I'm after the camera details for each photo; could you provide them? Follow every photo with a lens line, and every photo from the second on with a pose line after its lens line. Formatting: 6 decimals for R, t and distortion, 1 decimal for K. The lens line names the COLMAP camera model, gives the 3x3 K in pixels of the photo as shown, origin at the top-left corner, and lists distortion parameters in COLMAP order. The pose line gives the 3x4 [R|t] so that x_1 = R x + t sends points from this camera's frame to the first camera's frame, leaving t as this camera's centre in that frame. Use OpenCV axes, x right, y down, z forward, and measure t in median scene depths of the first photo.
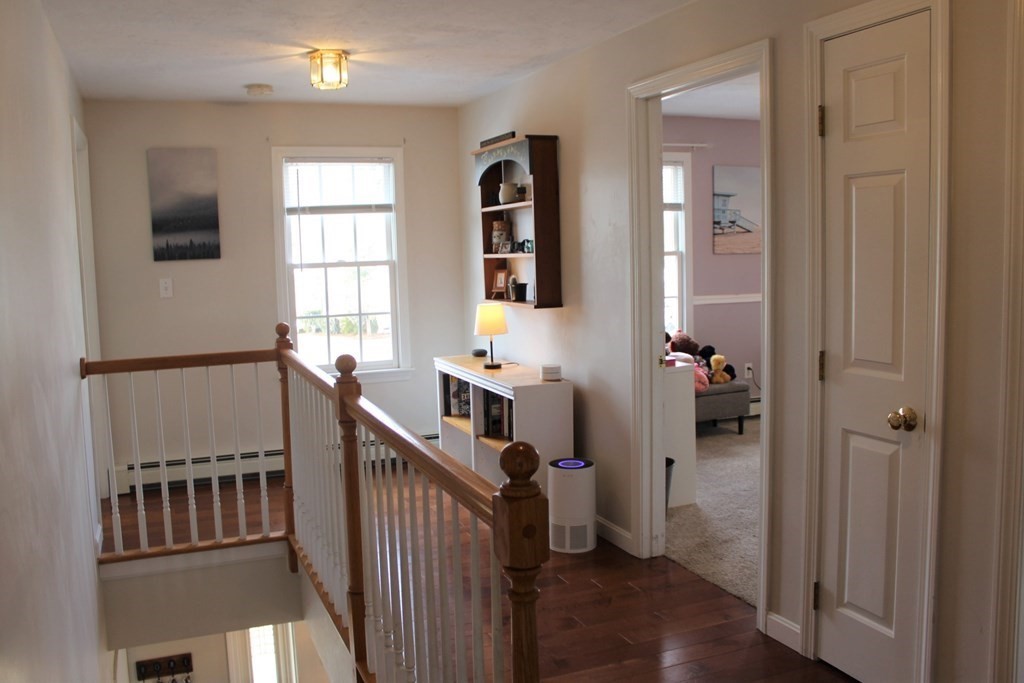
lens RADIAL K [[853.4, 0, 510.3], [0, 853.4, 346.3], [0, 0, 1]] dist [-0.108441, 0.065714]
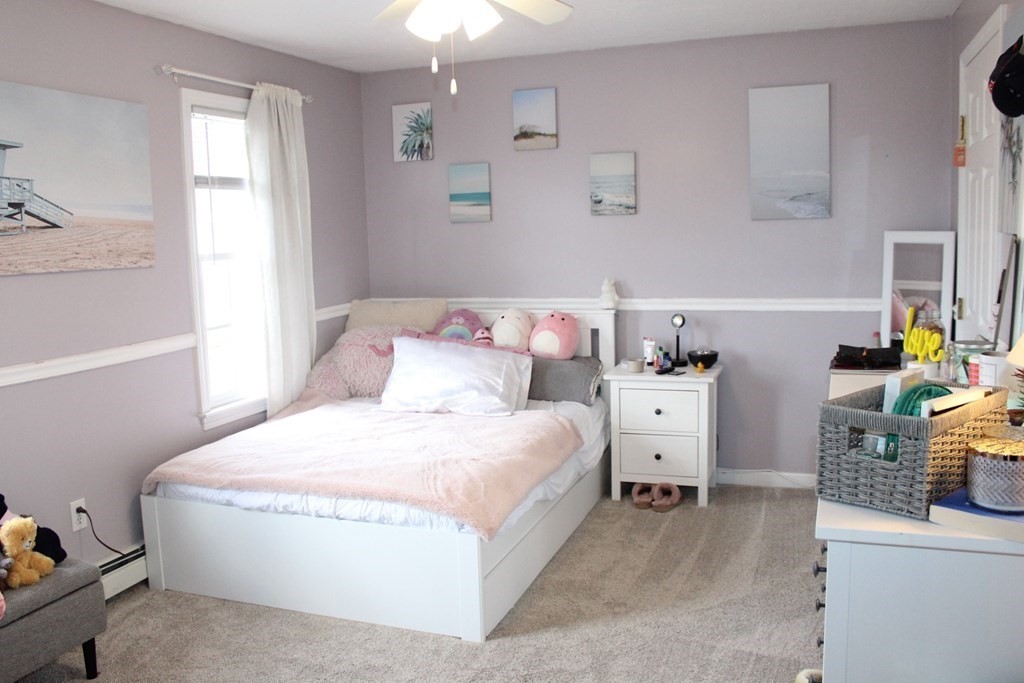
lens RADIAL K [[853.4, 0, 514.6], [0, 853.4, 341.5], [0, 0, 1]] dist [-0.108441, 0.065714]
pose [[0.663198, -0.082508, 0.743882, 0.096388], [0.083097, 0.995877, 0.036373, -0.062735], [-0.743817, 0.037692, 0.667320, 0.468189]]
